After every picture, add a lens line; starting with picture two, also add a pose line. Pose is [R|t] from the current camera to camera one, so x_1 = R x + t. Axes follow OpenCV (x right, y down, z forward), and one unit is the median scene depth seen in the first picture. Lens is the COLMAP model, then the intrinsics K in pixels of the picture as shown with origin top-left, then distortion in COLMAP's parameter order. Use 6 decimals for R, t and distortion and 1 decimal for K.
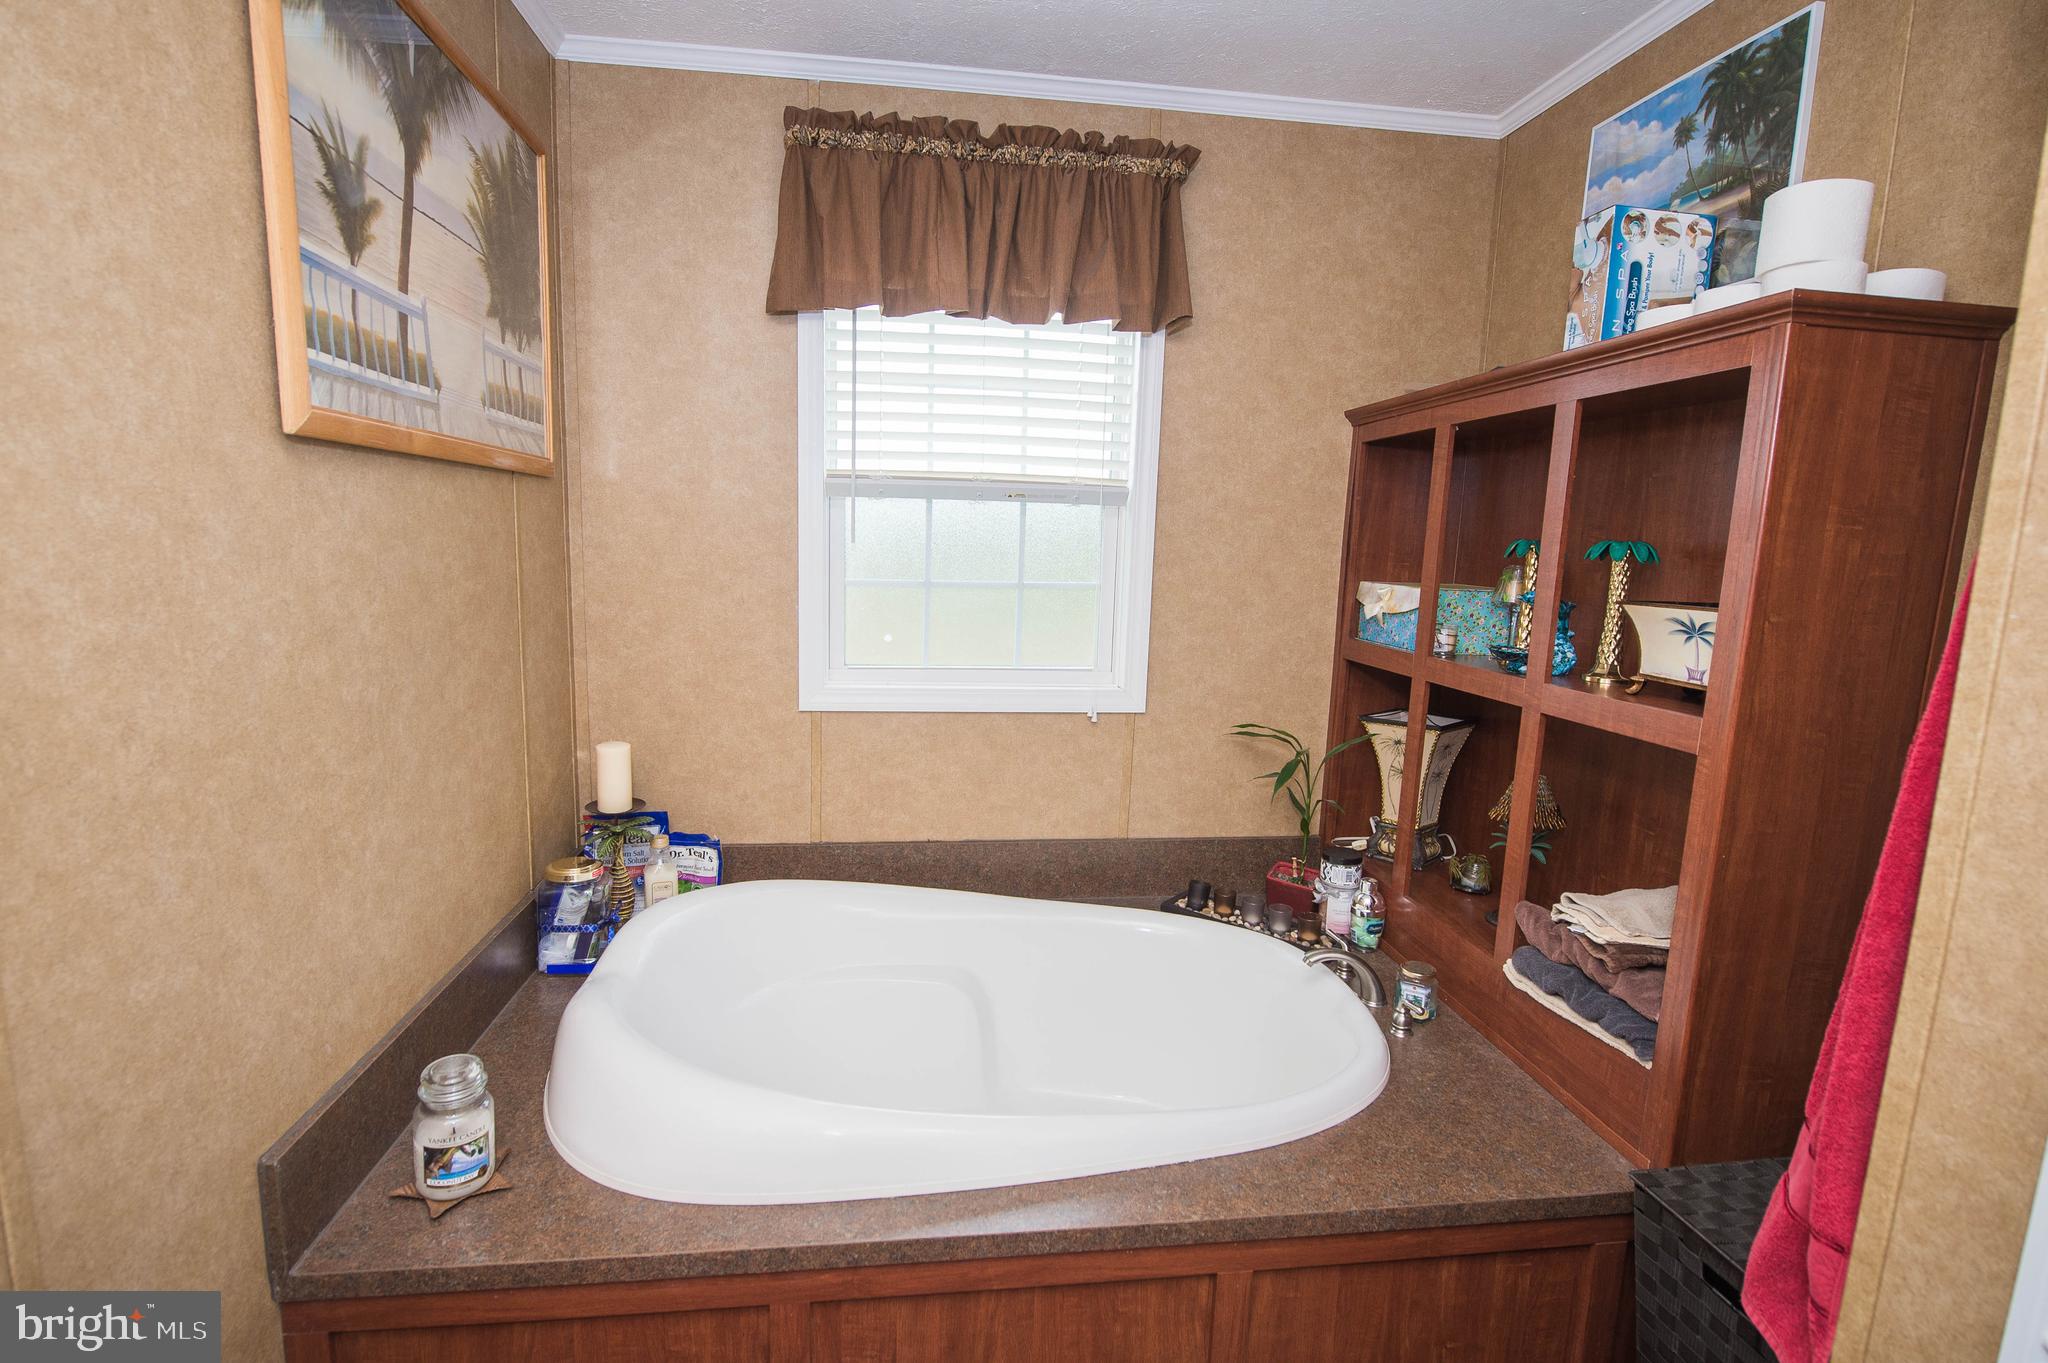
lens RADIAL K [[992.4, 0, 1024.0], [0, 992.4, 681.5], [0, 0, 1]] dist [-0.016773, -0.000448]
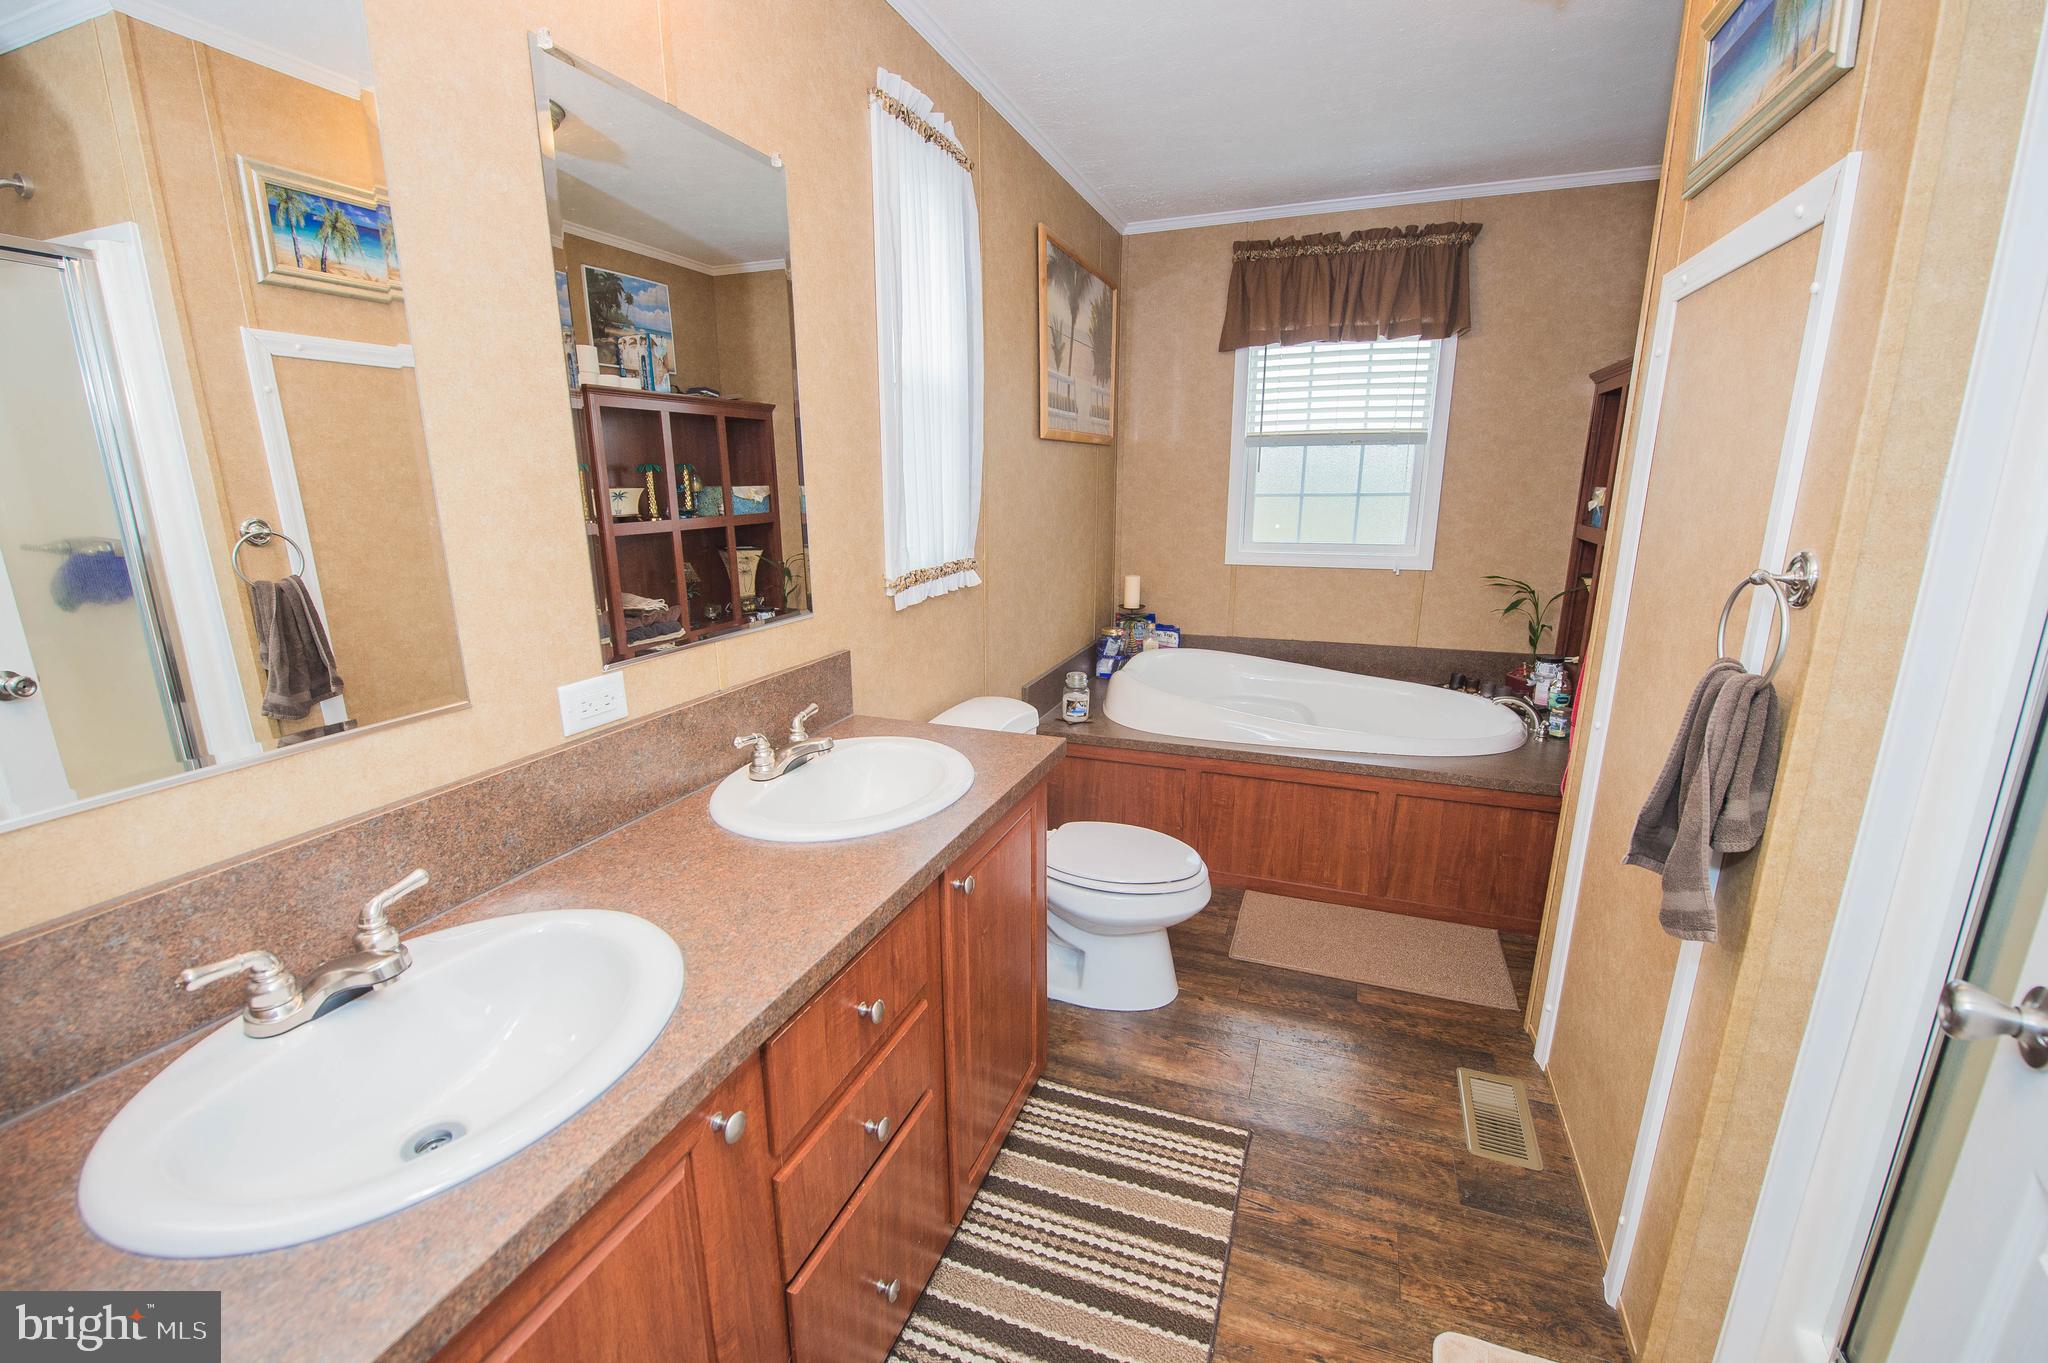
lens RADIAL K [[899.7, 0, 994.2], [0, 899.7, 707.5], [0, 0, 1]] dist [-0.016736, -0.000111]
pose [[0.870398, 0.087010, -0.484599, 0.261752], [-0.035866, 0.992851, 0.113847, 0.130173], [0.491040, -0.081712, 0.867296, -0.776005]]
